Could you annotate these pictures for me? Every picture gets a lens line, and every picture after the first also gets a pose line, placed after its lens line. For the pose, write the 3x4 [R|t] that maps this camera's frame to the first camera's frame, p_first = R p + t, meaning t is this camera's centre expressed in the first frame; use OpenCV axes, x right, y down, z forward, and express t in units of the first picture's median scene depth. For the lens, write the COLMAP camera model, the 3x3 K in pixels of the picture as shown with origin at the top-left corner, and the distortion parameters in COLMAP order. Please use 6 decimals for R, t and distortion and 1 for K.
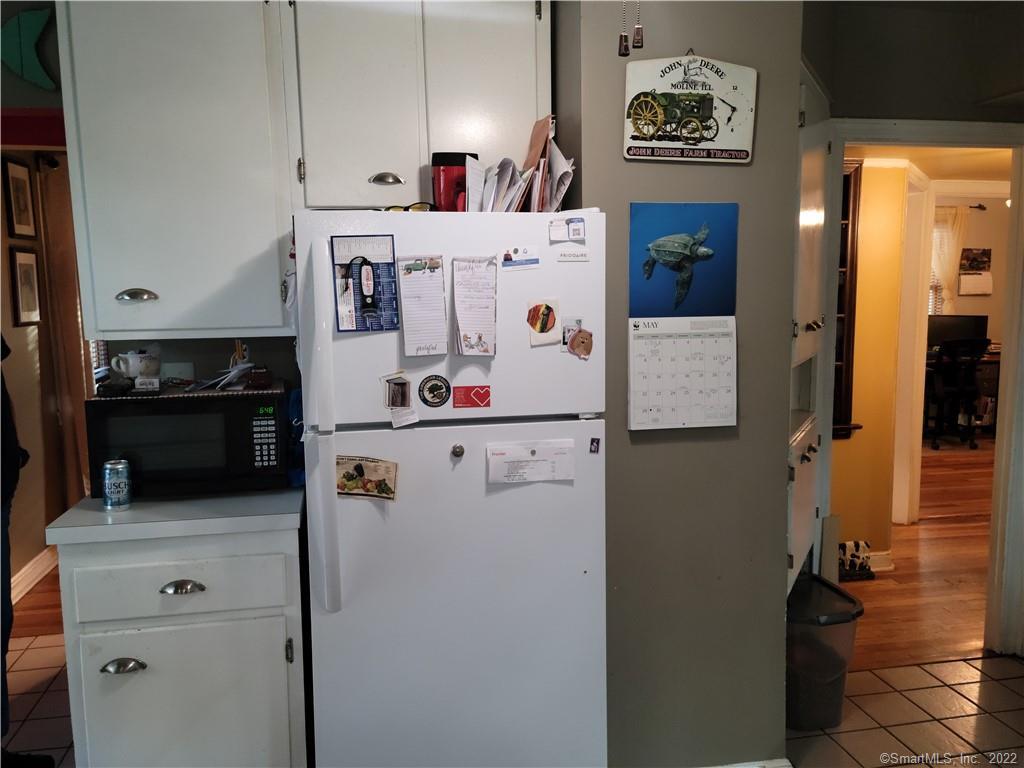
lens RADIAL K [[814.7, 0, 513.5], [0, 814.7, 388.3], [0, 0, 1]] dist [0.045499, 0.002315]
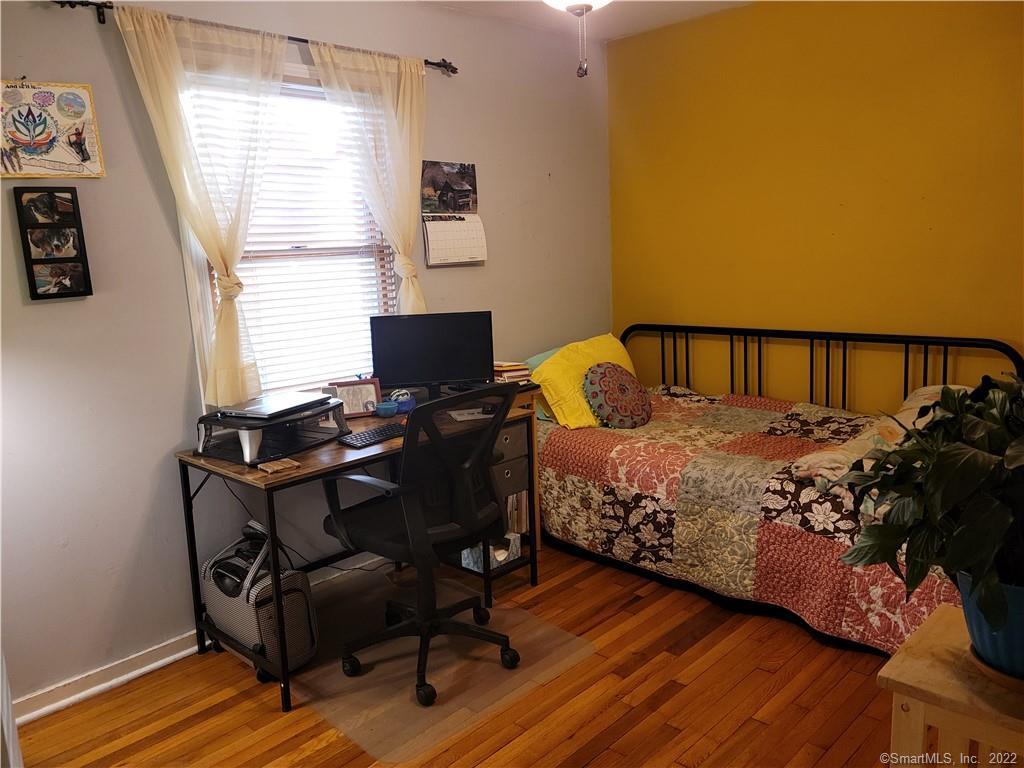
lens RADIAL K [[814.7, 0, 514.1], [0, 814.7, 382.1], [0, 0, 1]] dist [0.045499, 0.002315]
pose [[0.814451, -0.126846, 0.566197, 0.320326], [0.109293, 0.991882, 0.064999, -0.074567], [-0.569846, 0.008943, 0.821703, 0.613409]]
